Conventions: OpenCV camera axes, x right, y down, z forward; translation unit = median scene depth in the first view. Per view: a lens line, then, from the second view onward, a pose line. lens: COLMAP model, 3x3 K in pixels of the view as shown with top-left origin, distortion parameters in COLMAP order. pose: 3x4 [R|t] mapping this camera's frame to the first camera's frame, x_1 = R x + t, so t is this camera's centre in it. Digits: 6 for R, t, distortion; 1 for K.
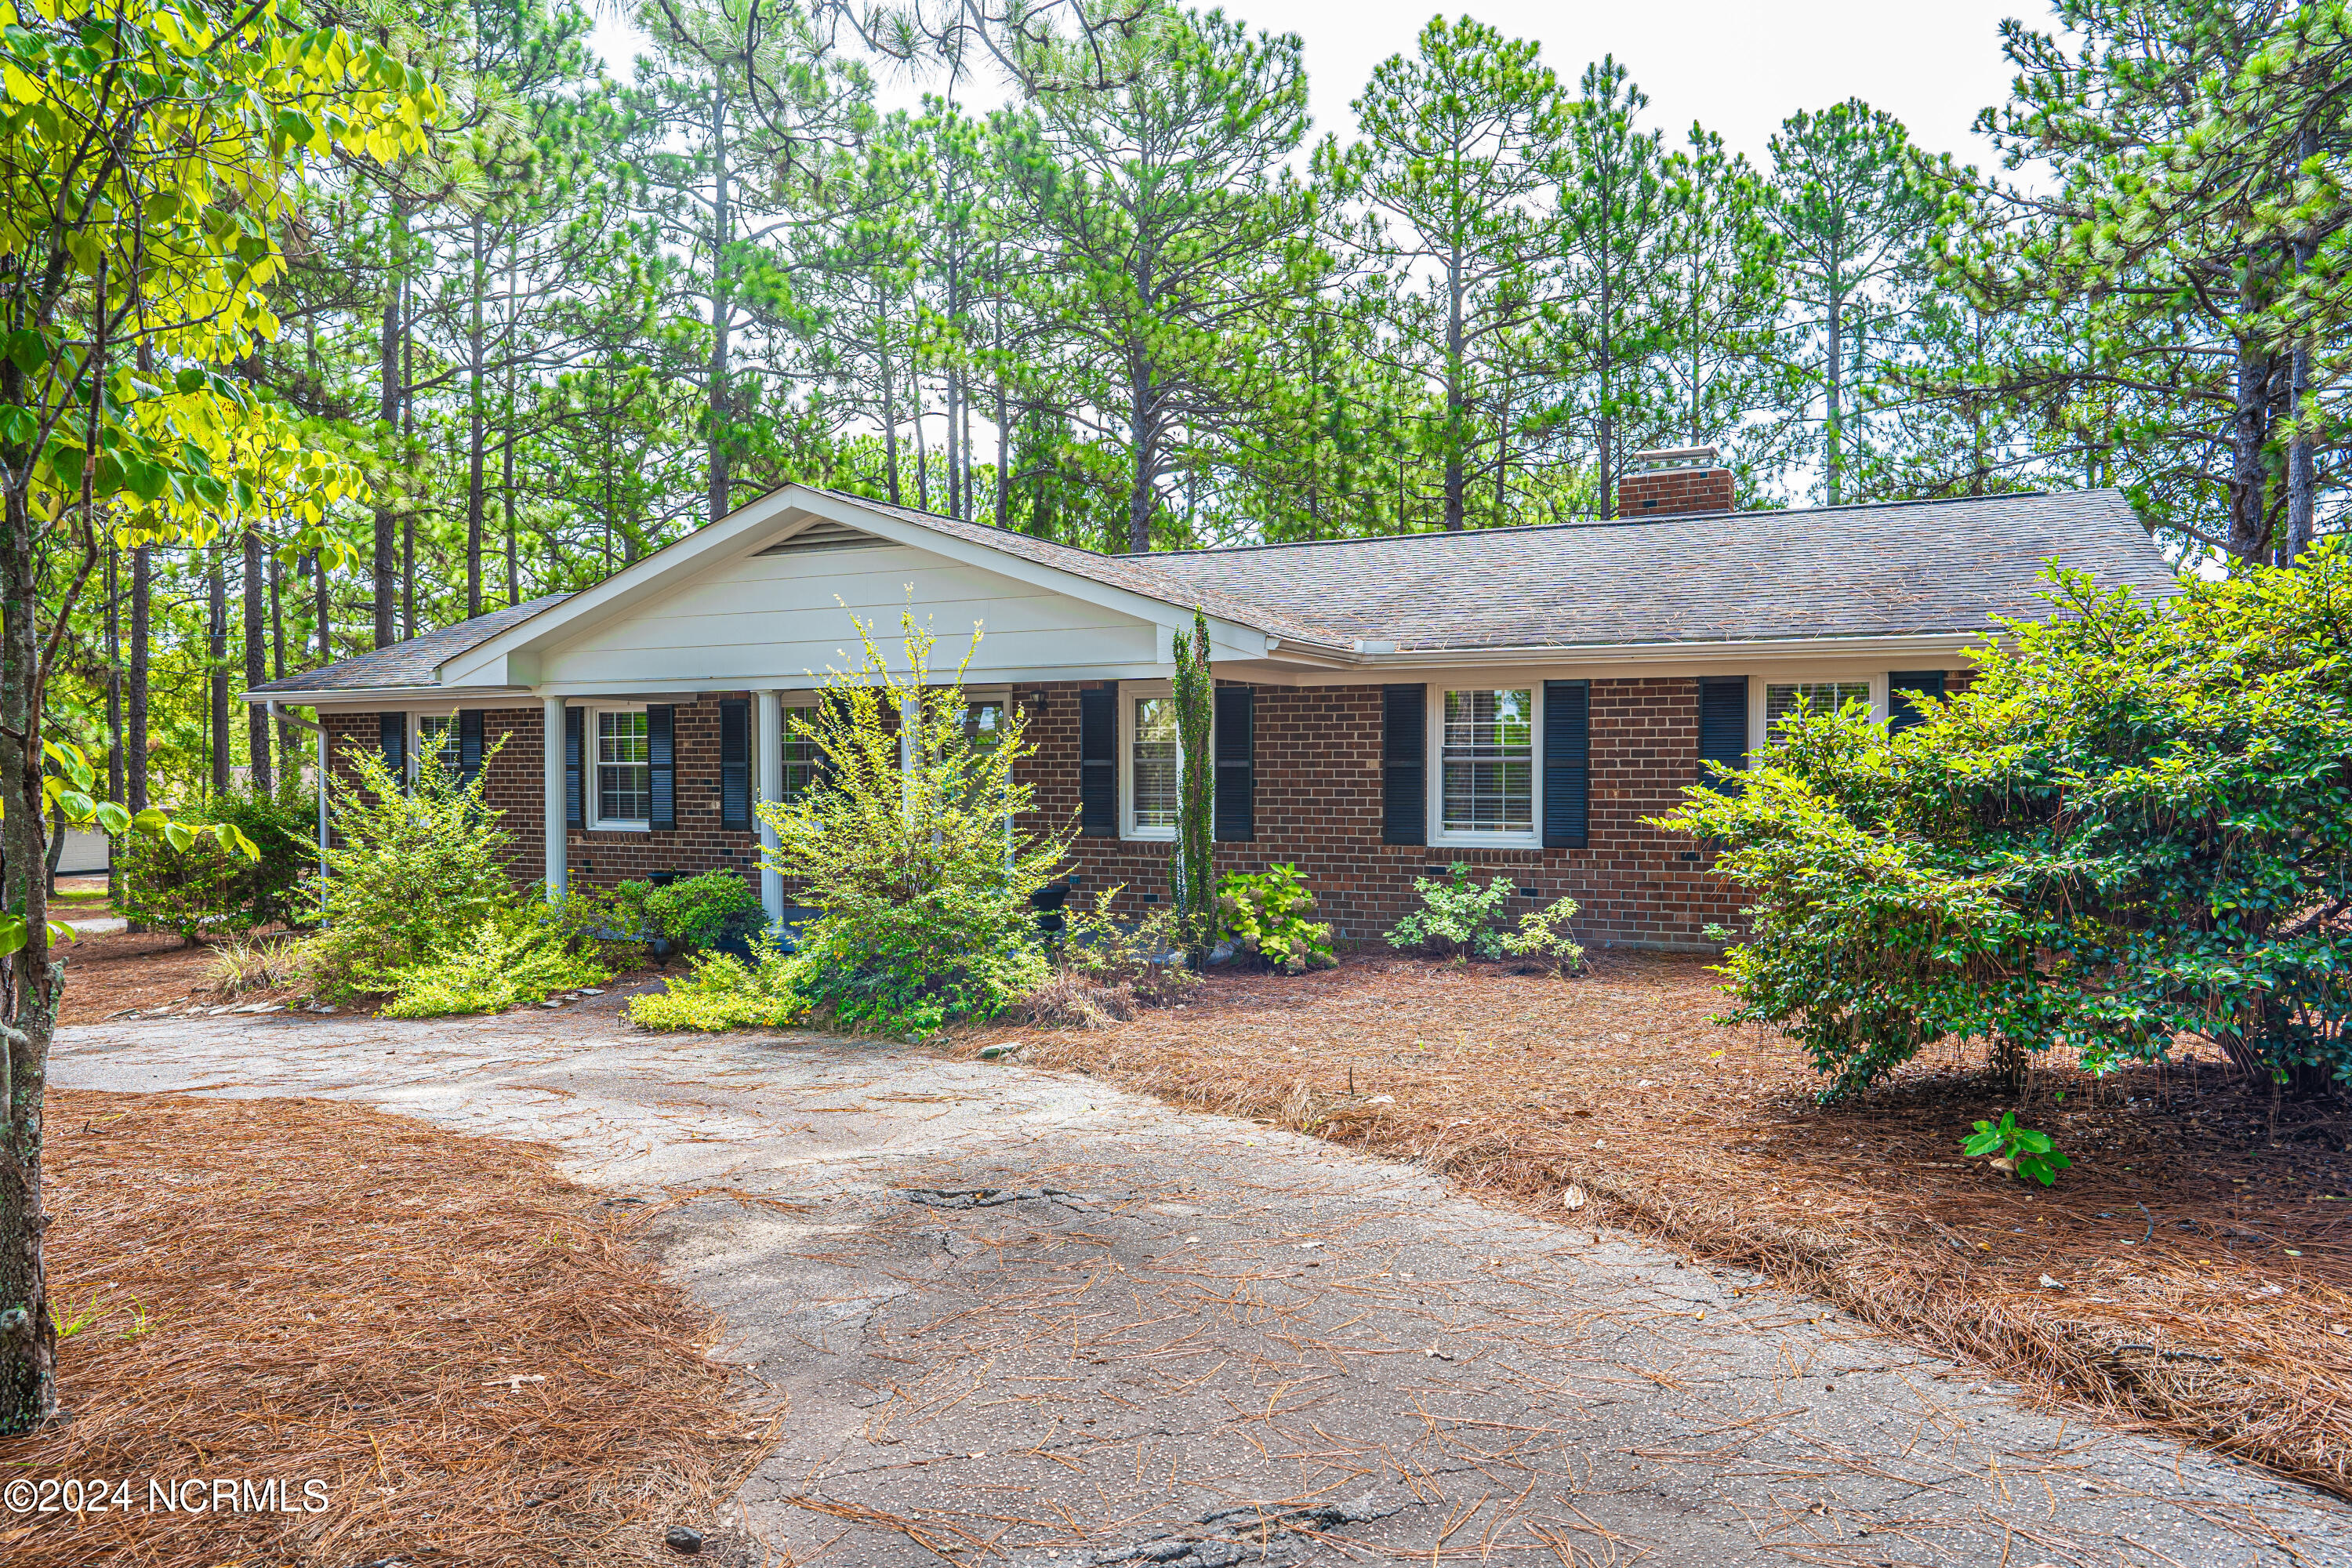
lens RADIAL K [[1569.6, 0, 1172.6], [0, 1569.6, 793.9], [0, 0, 1]] dist [-0.004987, 0.007020]
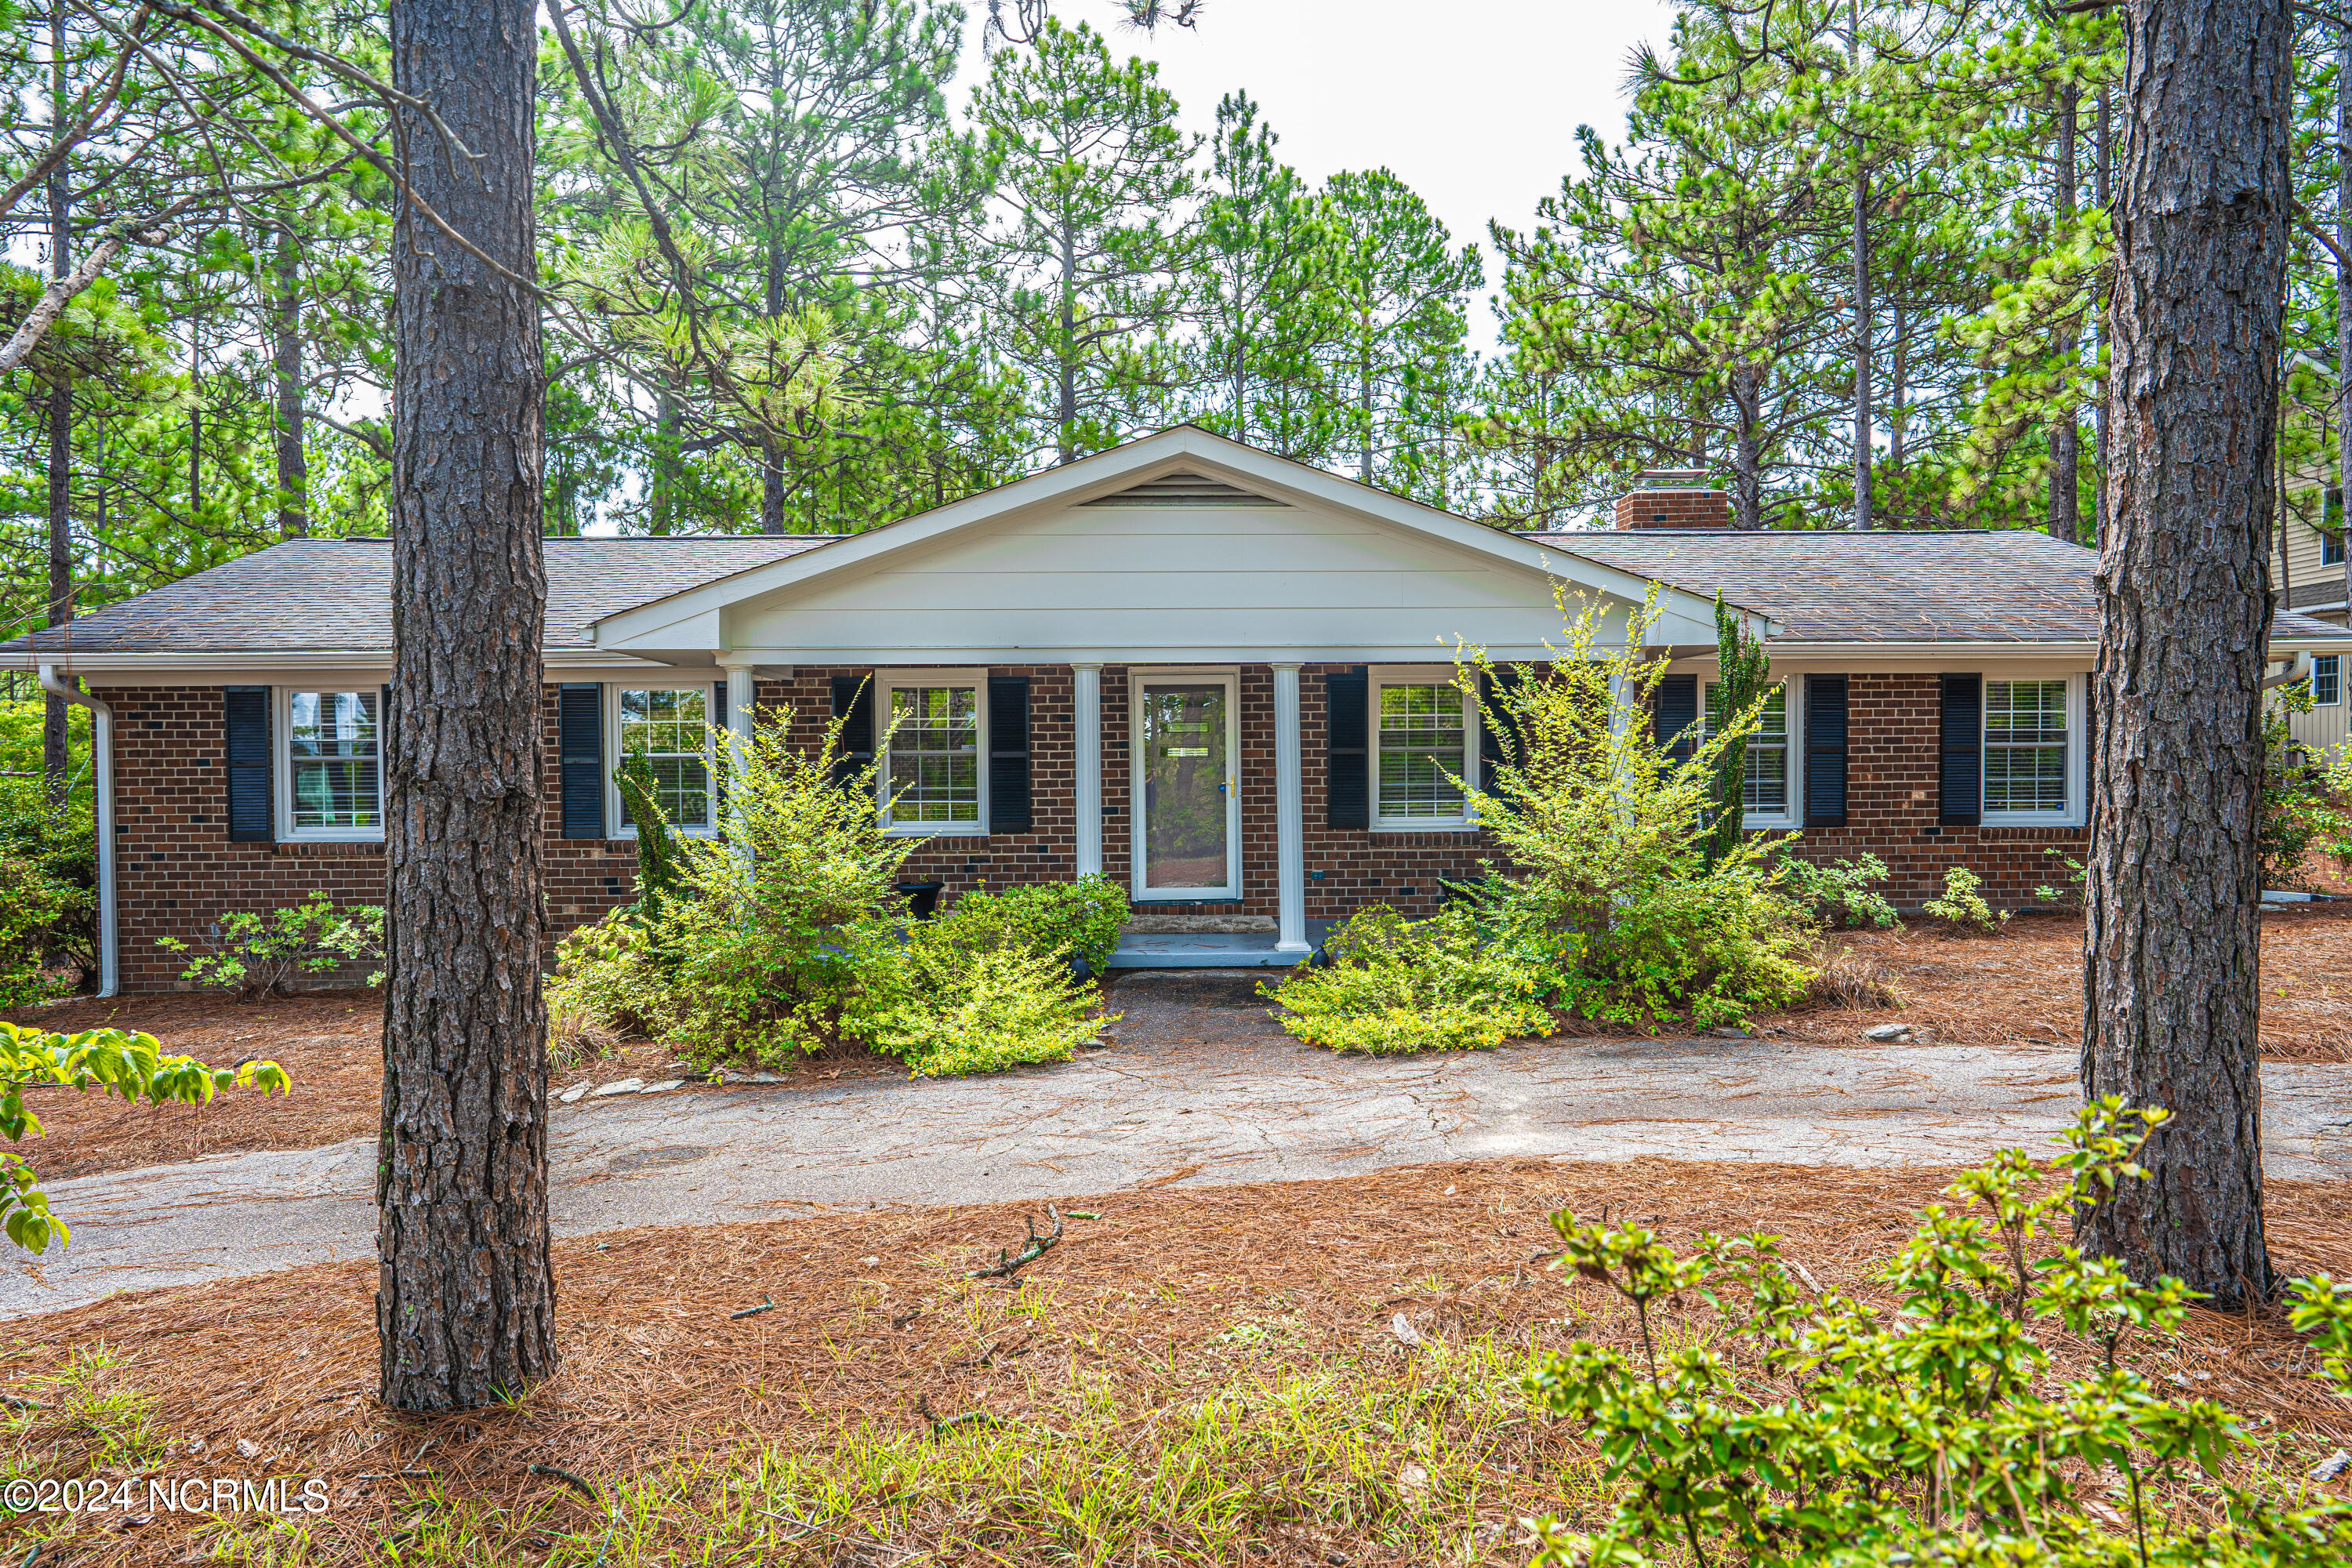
lens RADIAL K [[1569.6, 0, 1179.5], [0, 1569.6, 778.1], [0, 0, 1]] dist [-0.004987, 0.007020]
pose [[0.890527, -0.007150, 0.454875, -0.569945], [0.013113, 0.999864, -0.009956, 0.004613], [-0.454742, 0.014831, 0.890500, 0.205212]]
